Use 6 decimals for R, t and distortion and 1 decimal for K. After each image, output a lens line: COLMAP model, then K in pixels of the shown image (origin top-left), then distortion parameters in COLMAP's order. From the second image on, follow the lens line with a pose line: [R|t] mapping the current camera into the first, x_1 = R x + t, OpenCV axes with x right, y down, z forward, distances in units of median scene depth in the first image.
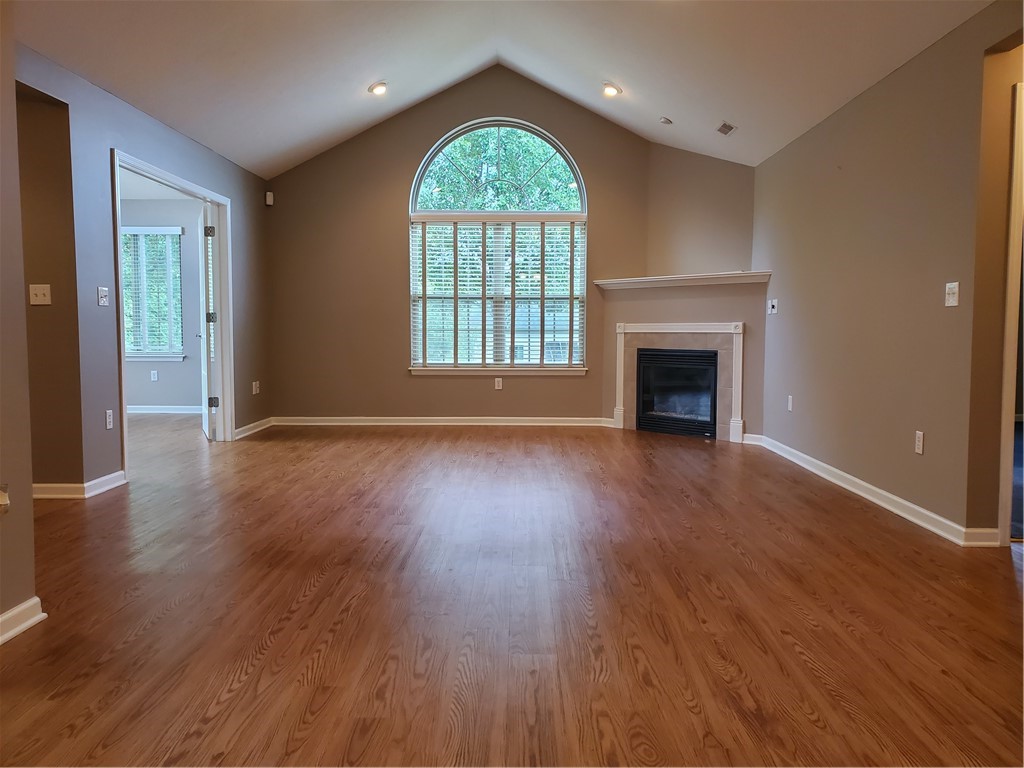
lens RADIAL K [[793.4, 0, 519.2], [0, 793.4, 383.2], [0, 0, 1]] dist [0.060630, -0.064583]
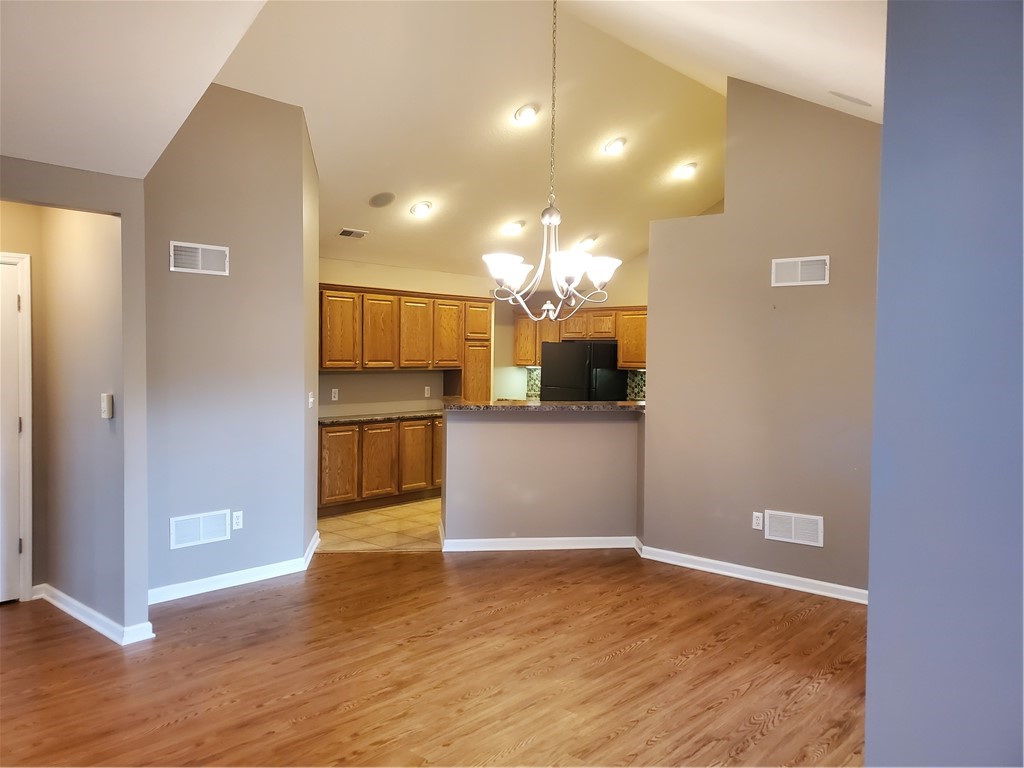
lens RADIAL K [[793.4, 0, 507.3], [0, 793.4, 382.2], [0, 0, 1]] dist [0.060630, -0.064583]
pose [[-0.741059, -0.038588, 0.670330, -0.279901], [0.032965, 0.995052, 0.093724, -0.110388], [-0.670631, 0.091552, -0.736120, 0.555838]]
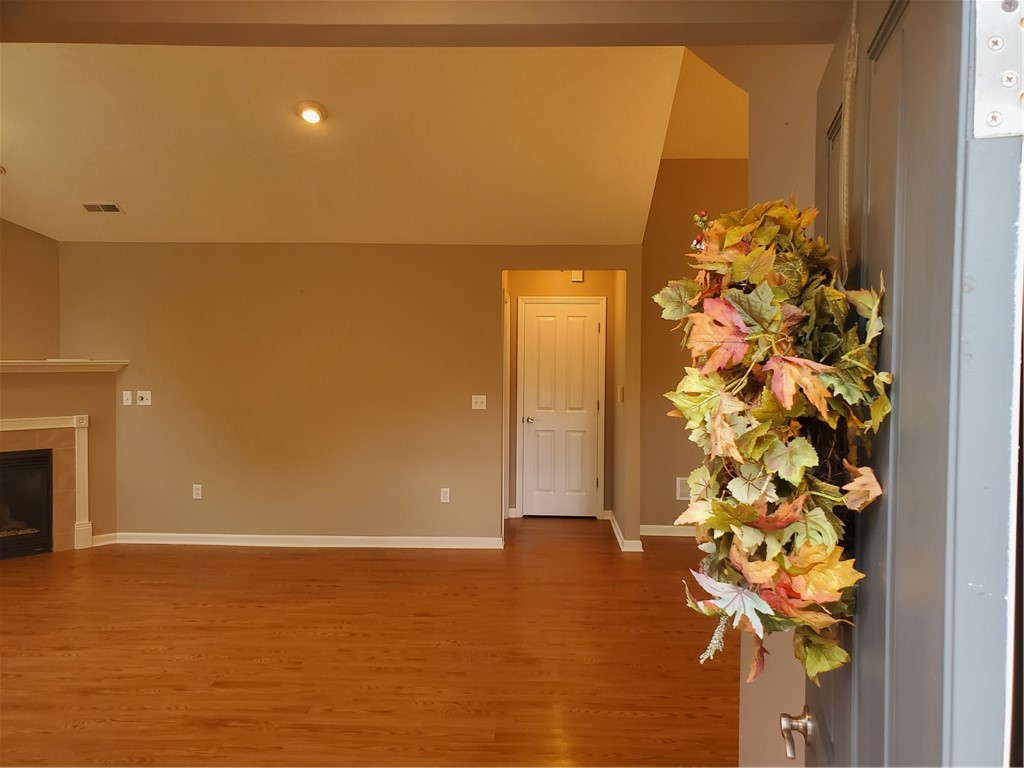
lens RADIAL K [[793.4, 0, 517.2], [0, 793.4, 378.3], [0, 0, 1]] dist [0.060630, -0.064583]
pose [[0.035038, -0.037528, 0.998681, -0.540473], [0.064109, 0.997321, 0.035227, -0.104311], [-0.997328, 0.062790, 0.037350, 0.417030]]
